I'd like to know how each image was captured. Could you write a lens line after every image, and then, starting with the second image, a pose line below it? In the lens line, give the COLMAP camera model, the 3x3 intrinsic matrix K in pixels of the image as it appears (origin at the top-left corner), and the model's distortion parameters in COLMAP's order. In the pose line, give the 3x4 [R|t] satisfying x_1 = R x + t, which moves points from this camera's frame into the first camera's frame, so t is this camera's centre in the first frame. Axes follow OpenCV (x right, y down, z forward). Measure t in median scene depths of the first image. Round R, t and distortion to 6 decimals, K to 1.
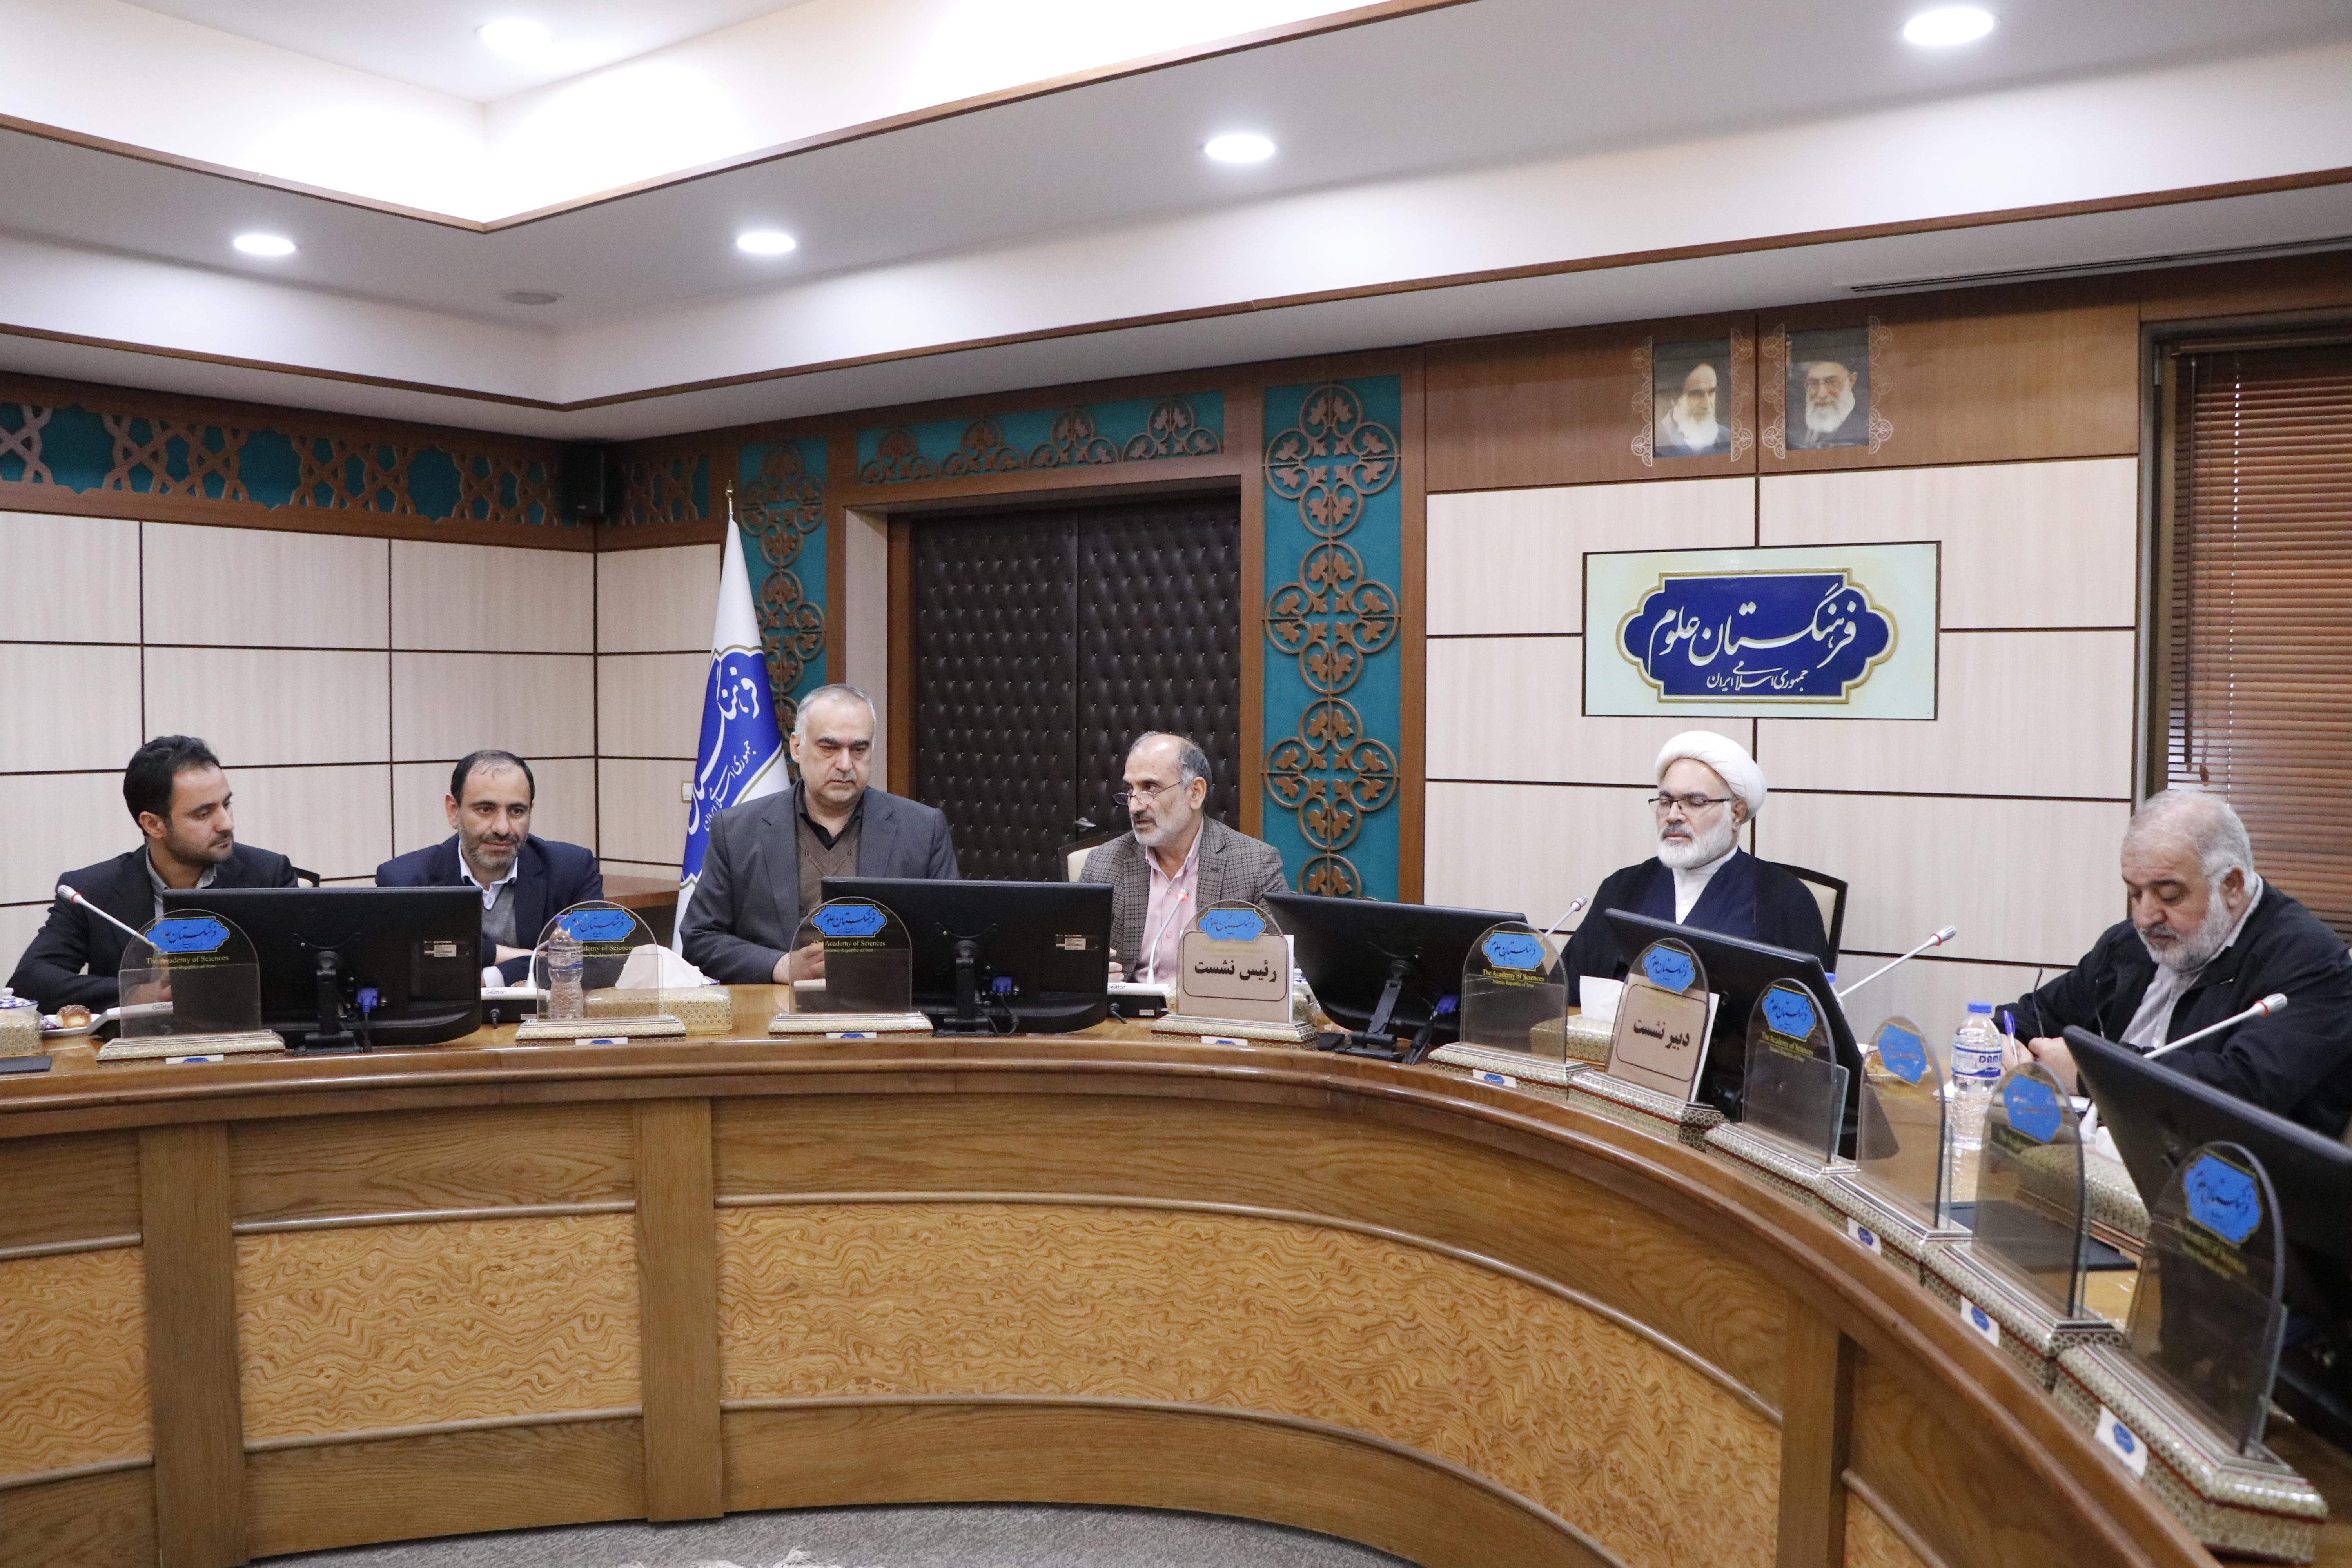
lens RADIAL K [[1950.6, 0, 1179.4], [0, 1950.6, 810.5], [0, 0, 1]] dist [-0.183212, 0.161472]
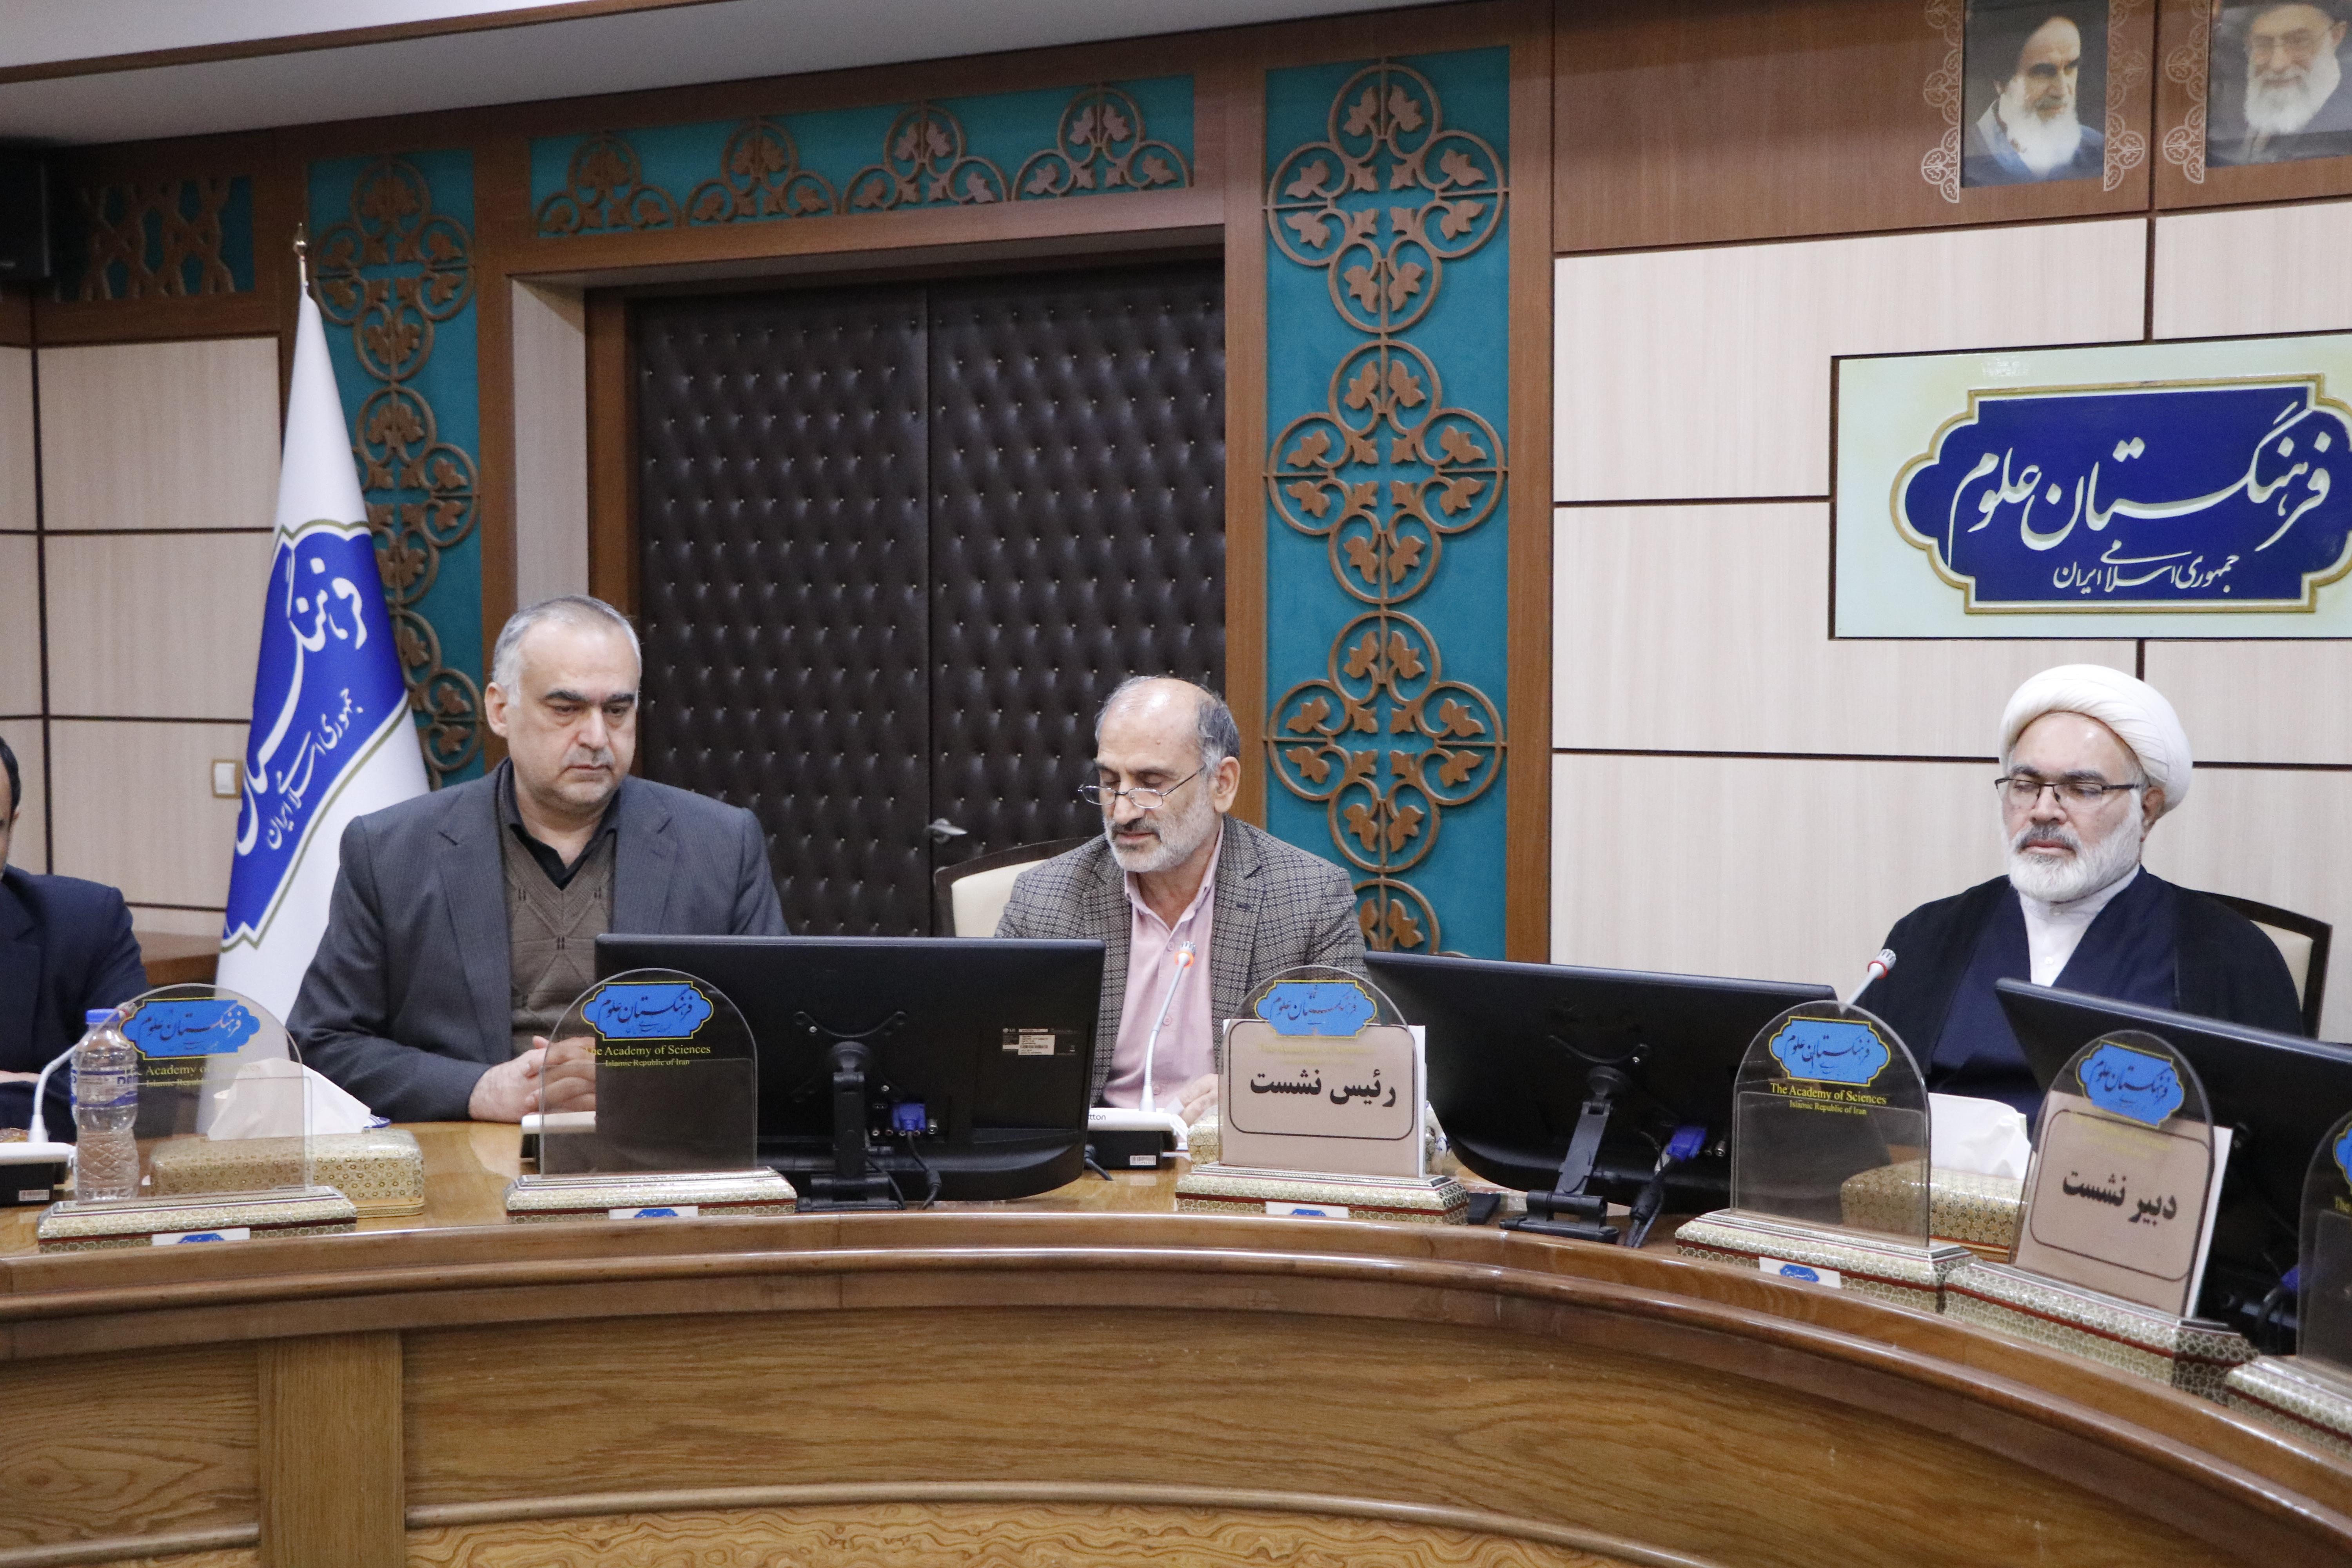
lens RADIAL K [[3336.2, 0, 1159.8], [0, 3336.2, 824.5], [0, 0, 1]] dist [0.006178, 0.523880]
pose [[0.998481, -0.008912, 0.054376, -0.055871], [0.008440, 0.999925, 0.008918, -0.004292], [-0.054451, -0.008446, 0.998481, 0.008404]]
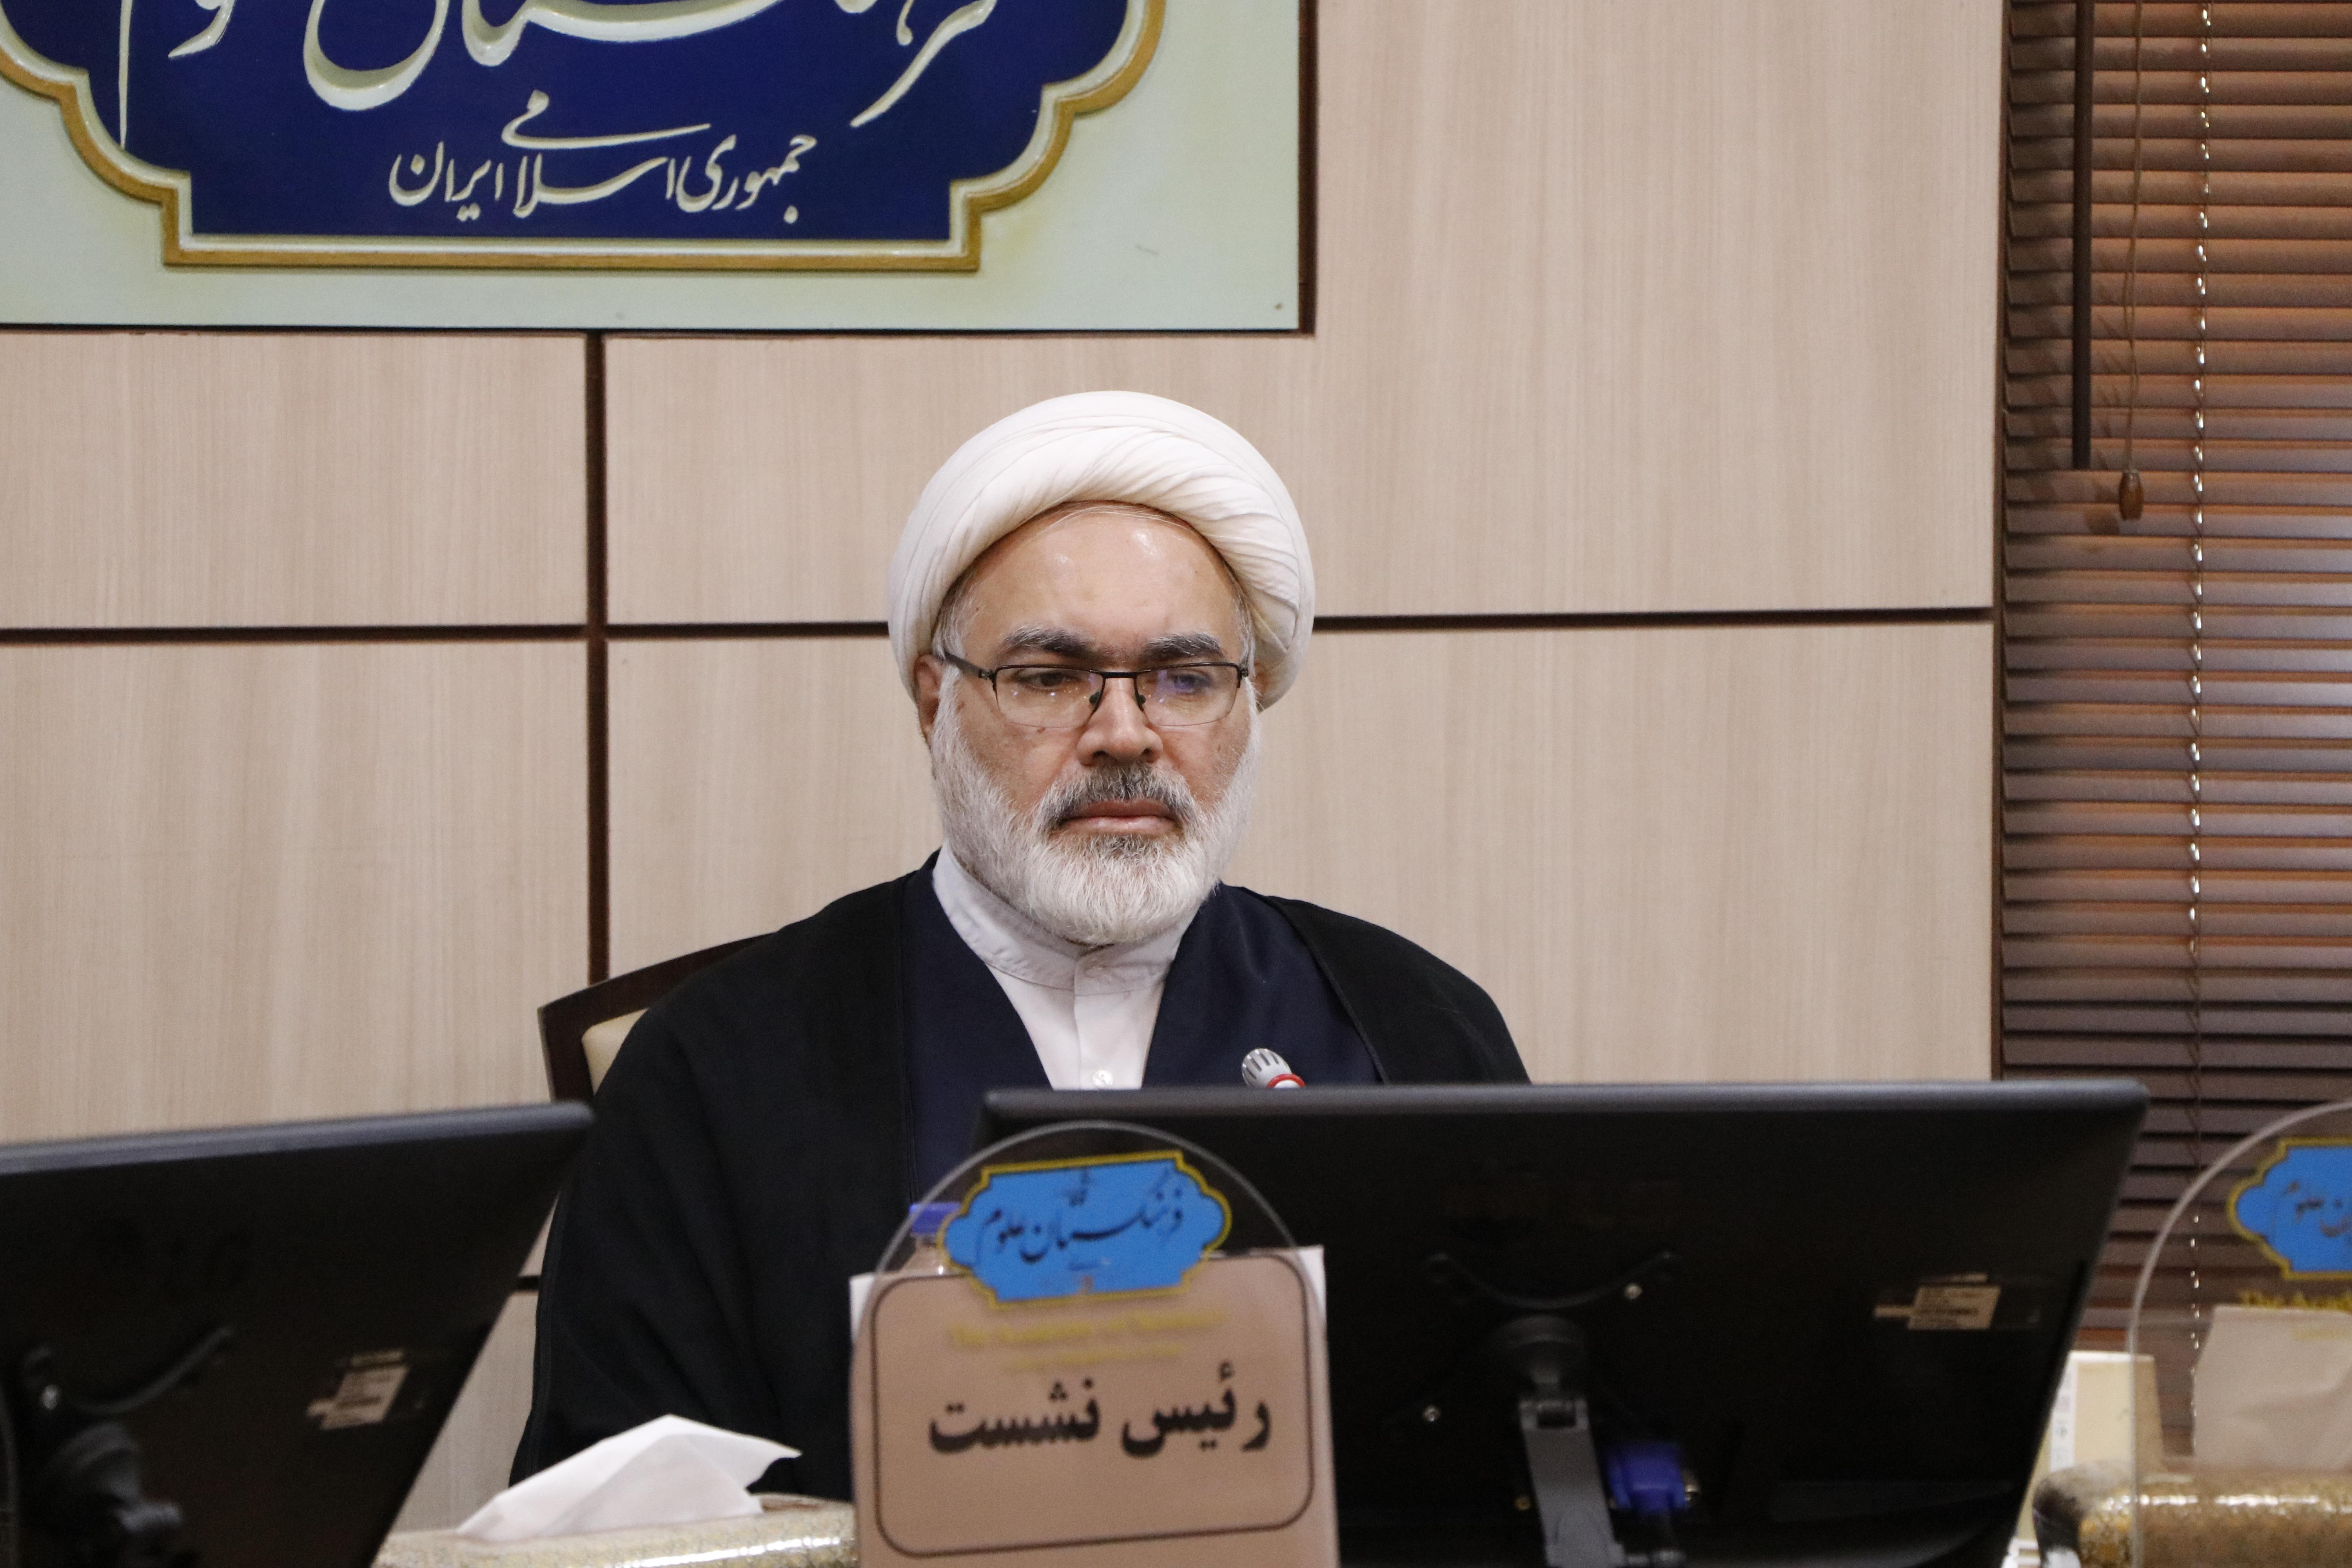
lens RADIAL K [[9995.9, 0, 1176.0], [0, 9995.9, 784.0], [0, 0, 1]] dist [1.195869, 2.595325]
pose [[0.628459, -0.044907, 0.776545, -0.700854], [0.046358, 0.998720, 0.020238, -0.015396], [-0.776460, 0.023280, 0.629737, 0.167287]]
